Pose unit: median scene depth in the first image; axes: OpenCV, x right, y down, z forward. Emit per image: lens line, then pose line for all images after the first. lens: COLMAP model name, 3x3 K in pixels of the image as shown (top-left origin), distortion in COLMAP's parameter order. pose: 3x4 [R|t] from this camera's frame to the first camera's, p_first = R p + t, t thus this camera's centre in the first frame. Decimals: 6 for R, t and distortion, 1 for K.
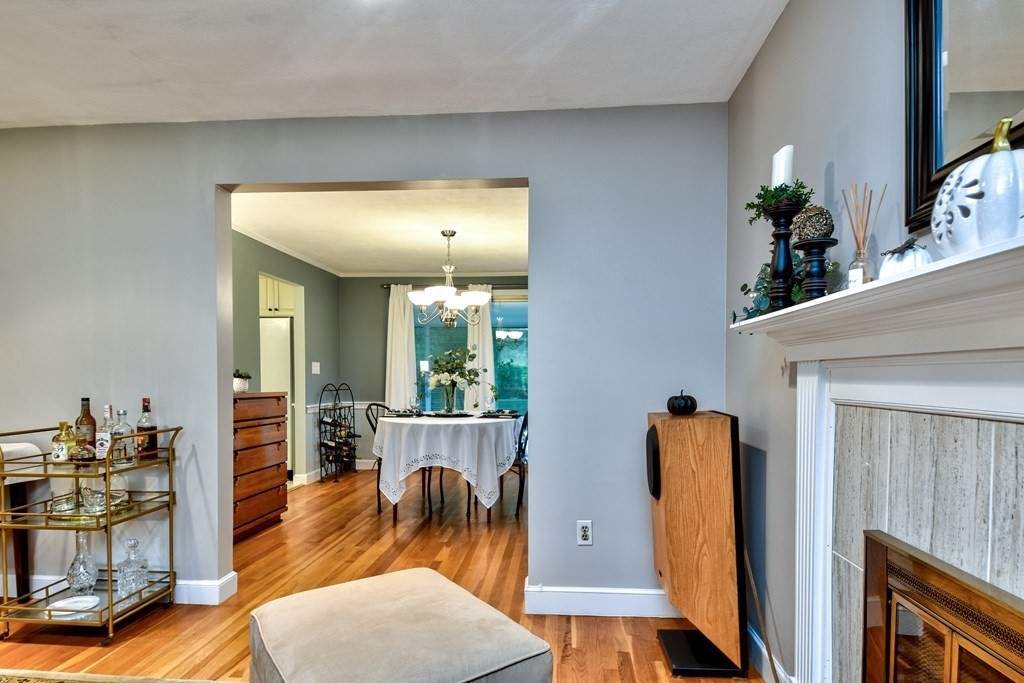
lens RADIAL K [[567.7, 0, 525.6], [0, 567.7, 389.0], [0, 0, 1]] dist [0.047495, -0.040543]
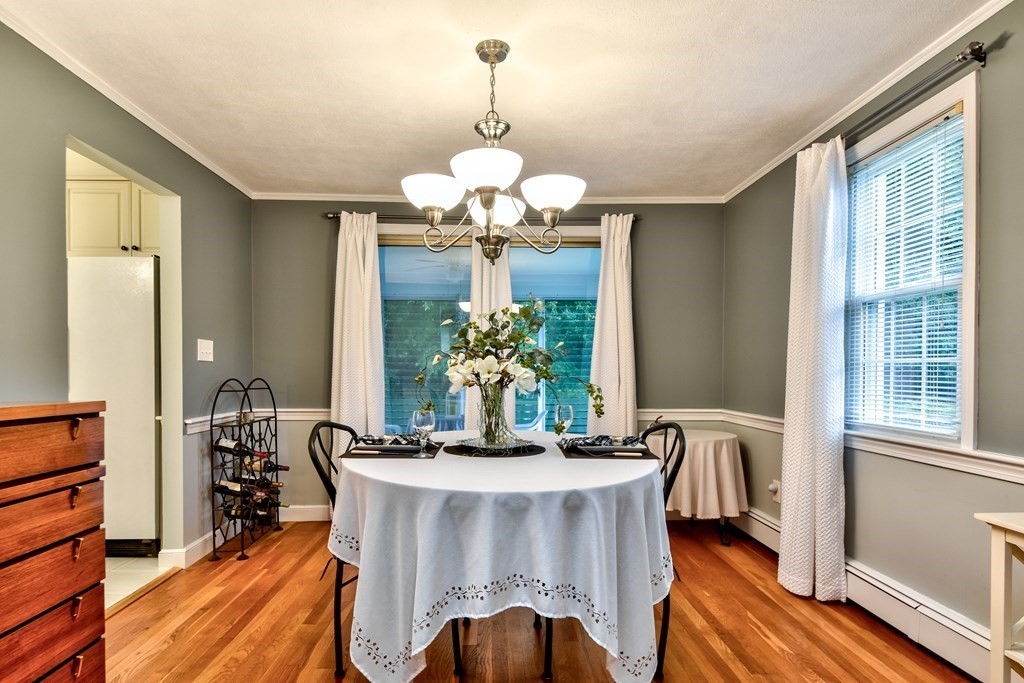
lens RADIAL K [[575.0, 0, 510.0], [0, 575.0, 370.6], [0, 0, 1]] dist [0.029401, -0.001162]
pose [[0.995216, -0.001404, 0.097686, -0.173785], [0.003023, 0.999860, -0.016428, -0.009436], [-0.097649, 0.016644, 0.995082, 0.556306]]
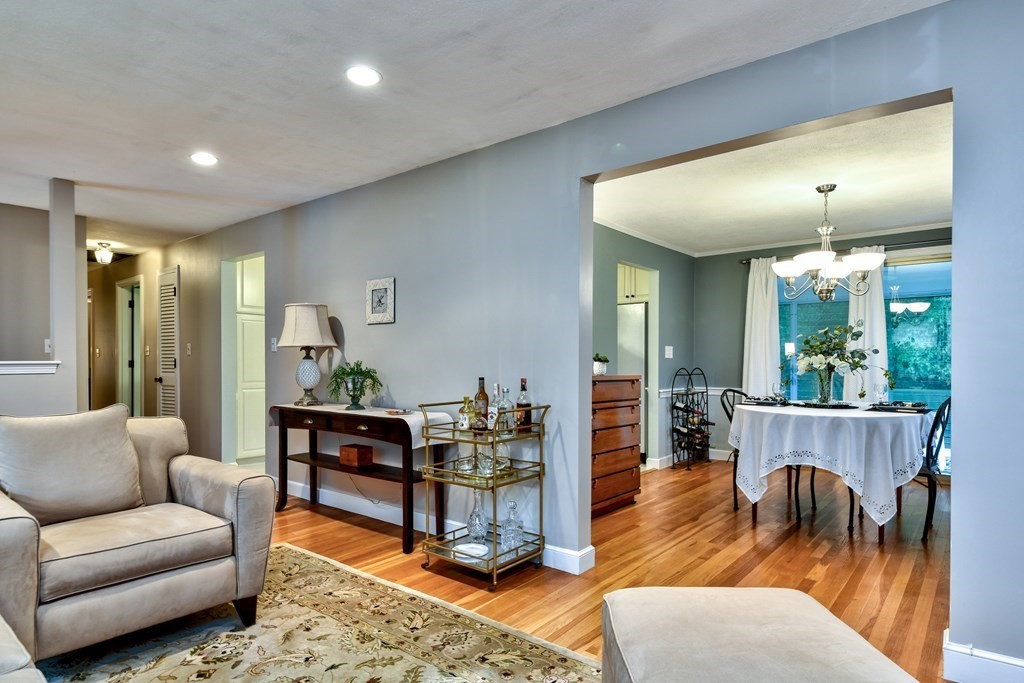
lens RADIAL K [[575.0, 0, 510.0], [0, 575.0, 370.6], [0, 0, 1]] dist [0.029401, -0.001162]
pose [[0.813043, 0.006735, -0.582165, -0.014276], [-0.011572, 0.999922, -0.004593, 0.003958], [0.582088, 0.010471, 0.813058, 0.040658]]
